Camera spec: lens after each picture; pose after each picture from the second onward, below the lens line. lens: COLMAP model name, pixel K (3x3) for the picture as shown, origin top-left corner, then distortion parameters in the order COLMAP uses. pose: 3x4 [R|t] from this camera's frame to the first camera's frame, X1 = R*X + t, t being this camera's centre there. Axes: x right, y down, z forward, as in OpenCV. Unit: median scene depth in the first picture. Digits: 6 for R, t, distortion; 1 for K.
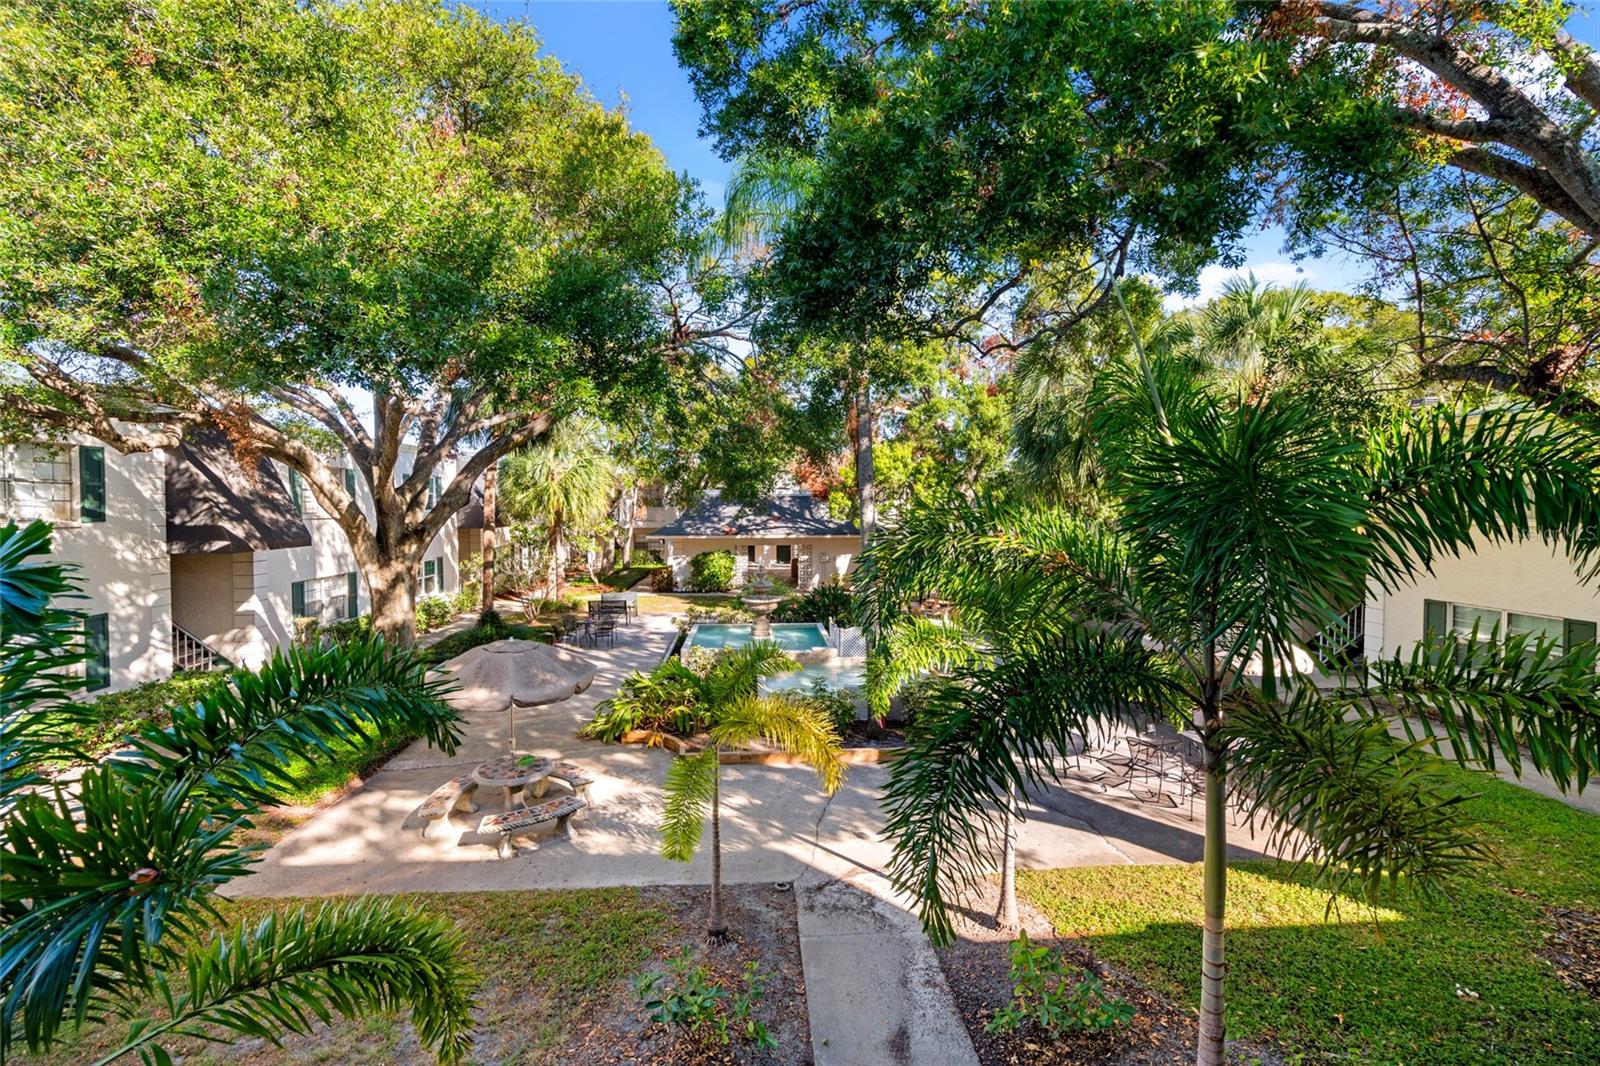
lens RADIAL K [[737.3, 0, 776.8], [0, 737.3, 516.4], [0, 0, 1]] dist [0.000851, 0.000814]
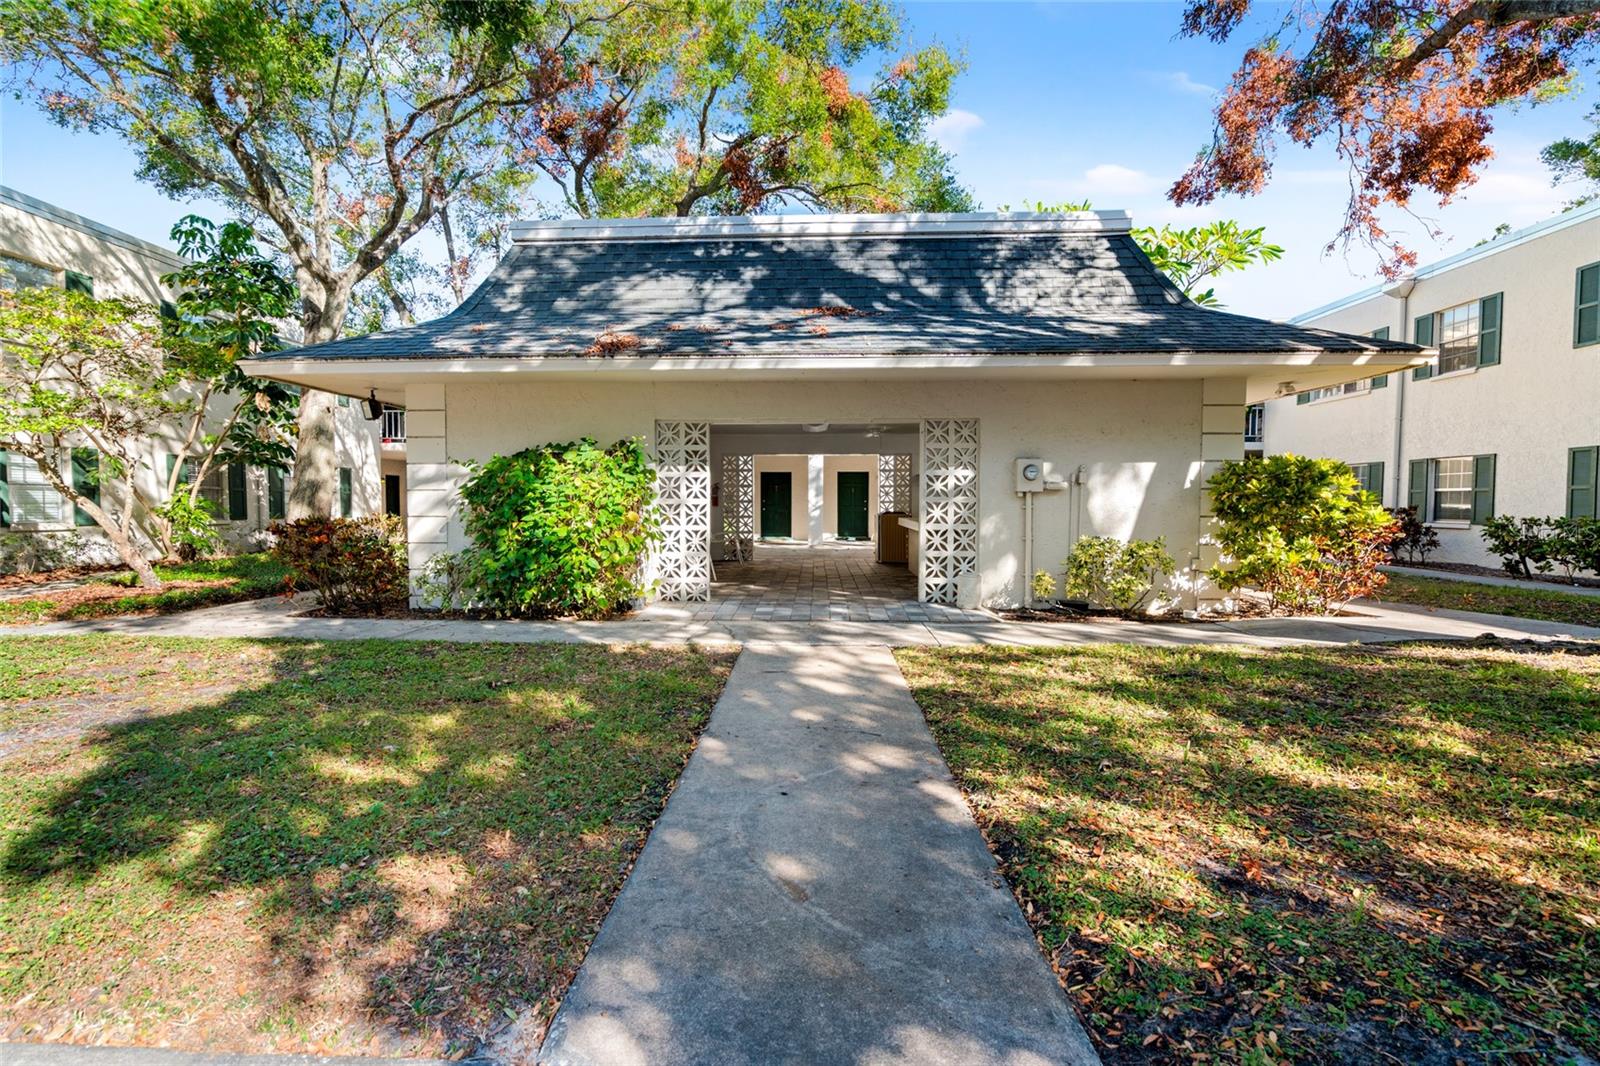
lens RADIAL K [[737.3, 0, 776.8], [0, 737.3, 516.4], [0, 0, 1]] dist [0.000851, 0.000814]
pose [[0.994225, 0.001280, -0.107311, 0.004787], [0.000061, 0.999922, 0.012492, 0.068529], [0.107318, -0.012426, 0.994147, 0.774525]]
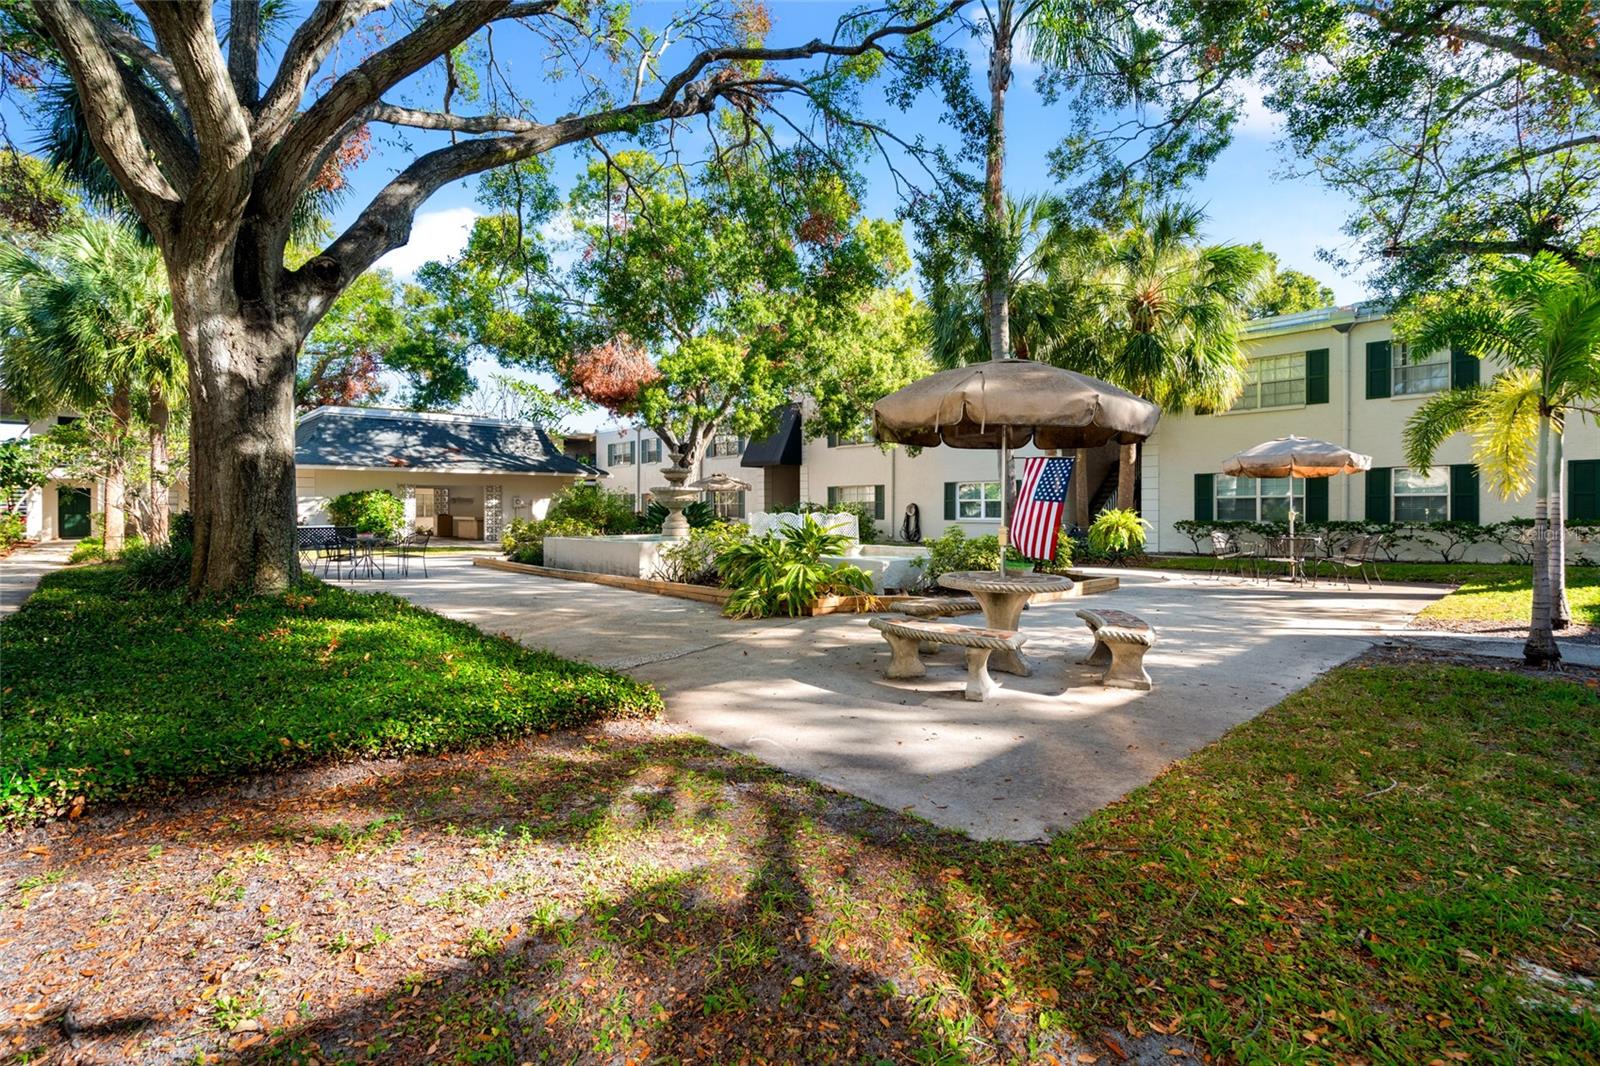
lens RADIAL K [[759.3, 0, 794.7], [0, 759.3, 530.6], [0, 0, 1]] dist [-0.001555, 0.000160]
pose [[0.782179, -0.016490, 0.622836, -0.226119], [0.006799, 0.999816, 0.017933, 0.076580], [-0.623017, -0.009792, 0.782147, 0.157140]]
